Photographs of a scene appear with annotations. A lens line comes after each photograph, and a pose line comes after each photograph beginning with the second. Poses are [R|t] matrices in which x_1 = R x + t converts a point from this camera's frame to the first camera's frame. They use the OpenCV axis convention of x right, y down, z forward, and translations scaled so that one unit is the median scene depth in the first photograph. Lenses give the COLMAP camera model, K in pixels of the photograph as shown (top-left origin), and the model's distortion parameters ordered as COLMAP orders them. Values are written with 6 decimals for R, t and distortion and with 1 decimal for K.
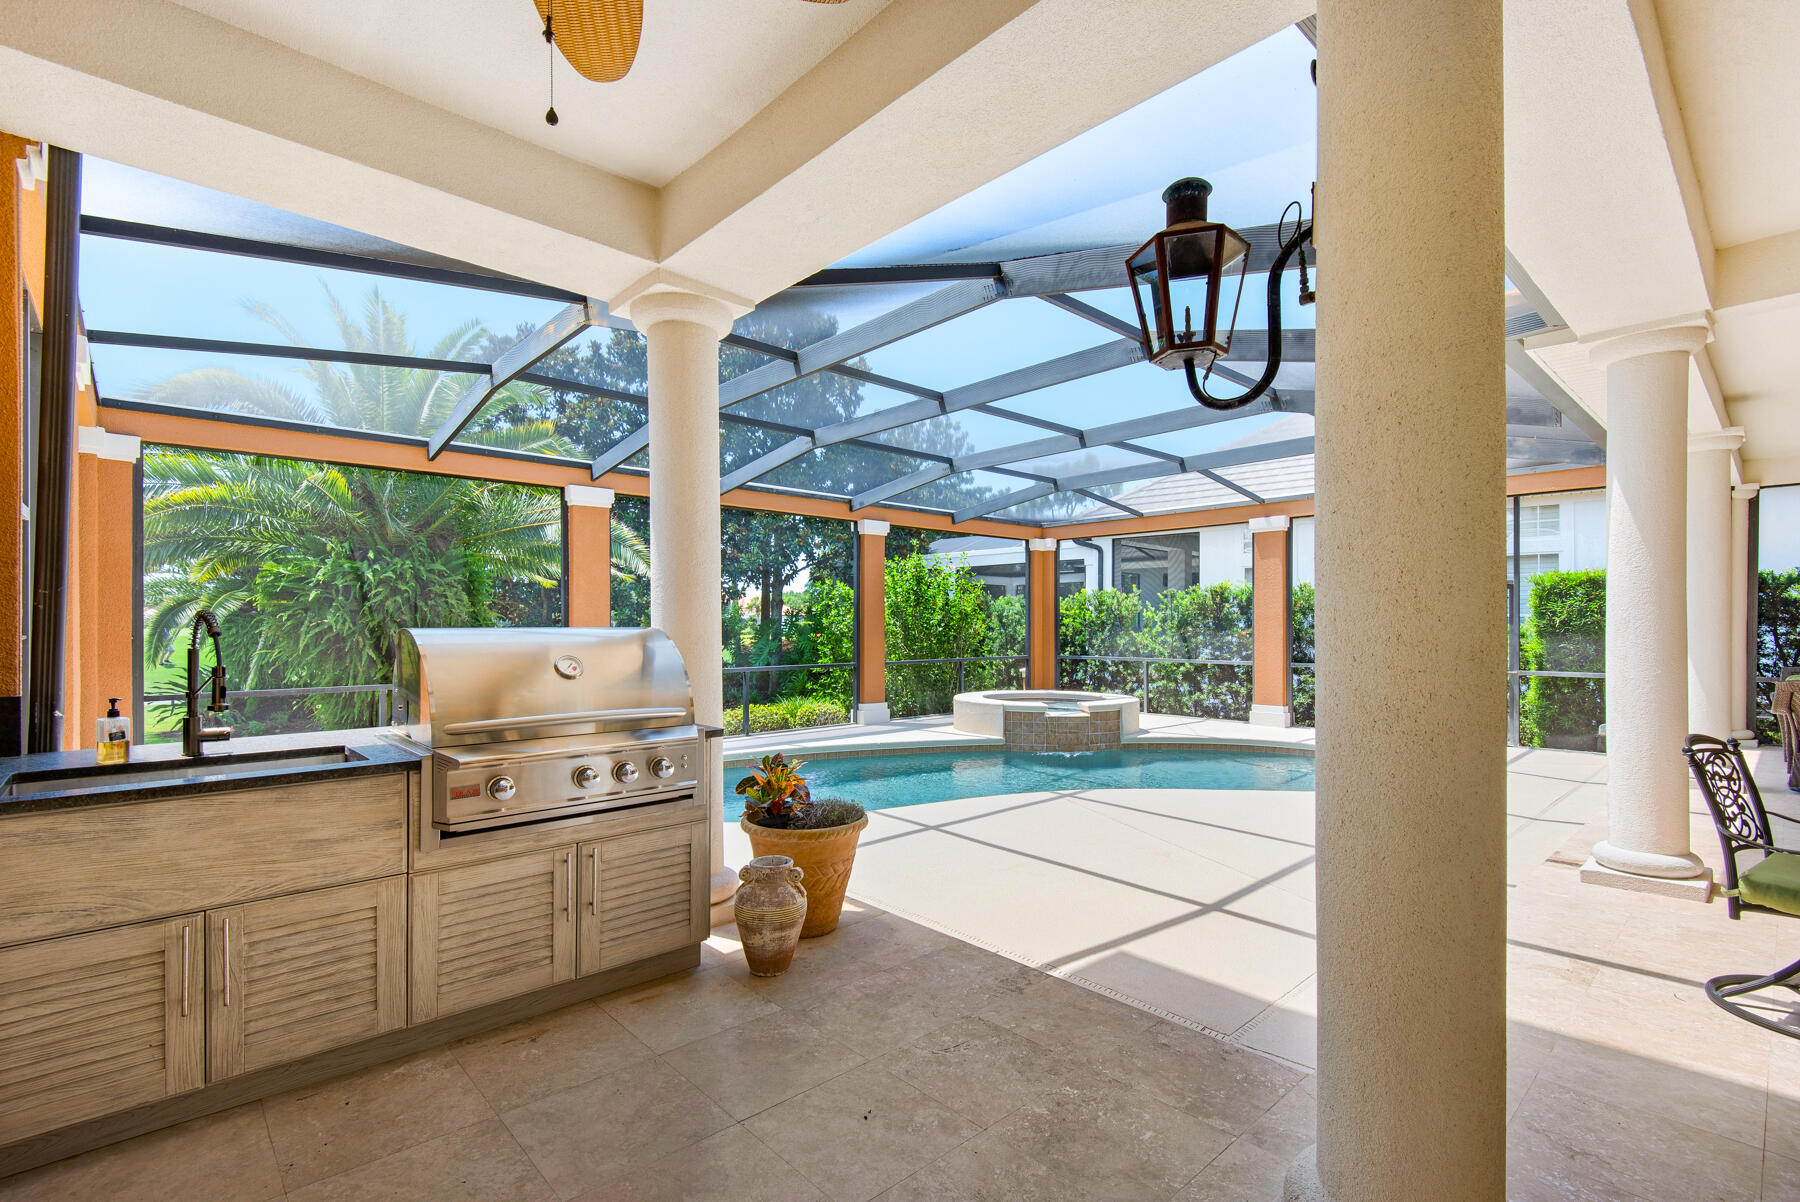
lens RADIAL K [[820.5, 0, 897.4], [0, 820.5, 615.4], [0, 0, 1]] dist [0.000513, 0.000334]
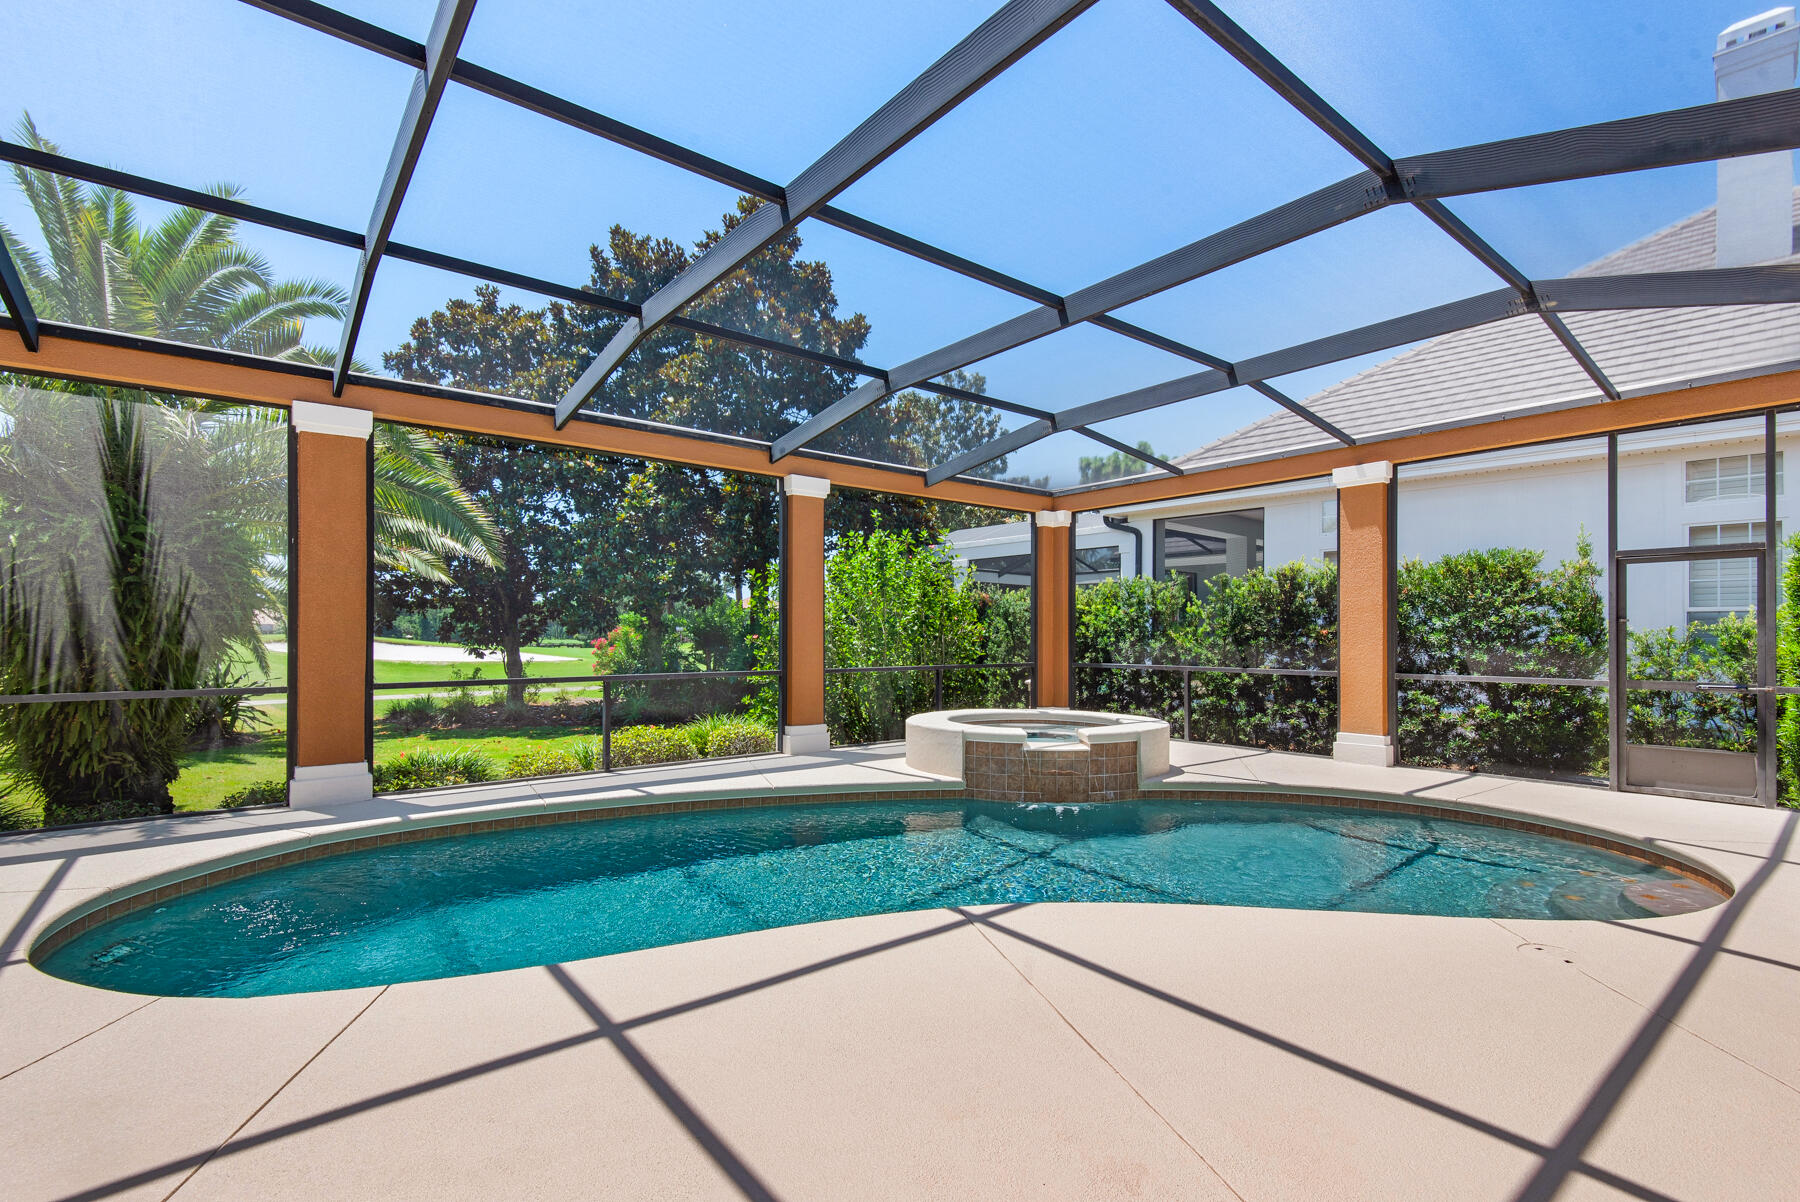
lens RADIAL K [[820.5, 0, 907.6], [0, 820.5, 626.6], [0, 0, 1]] dist [0.000513, 0.000334]
pose [[0.997964, 0.001847, -0.063755, 0.098669], [-0.001962, 0.999997, -0.001736, 0.017879], [0.063751, 0.001857, 0.997964, 0.246637]]
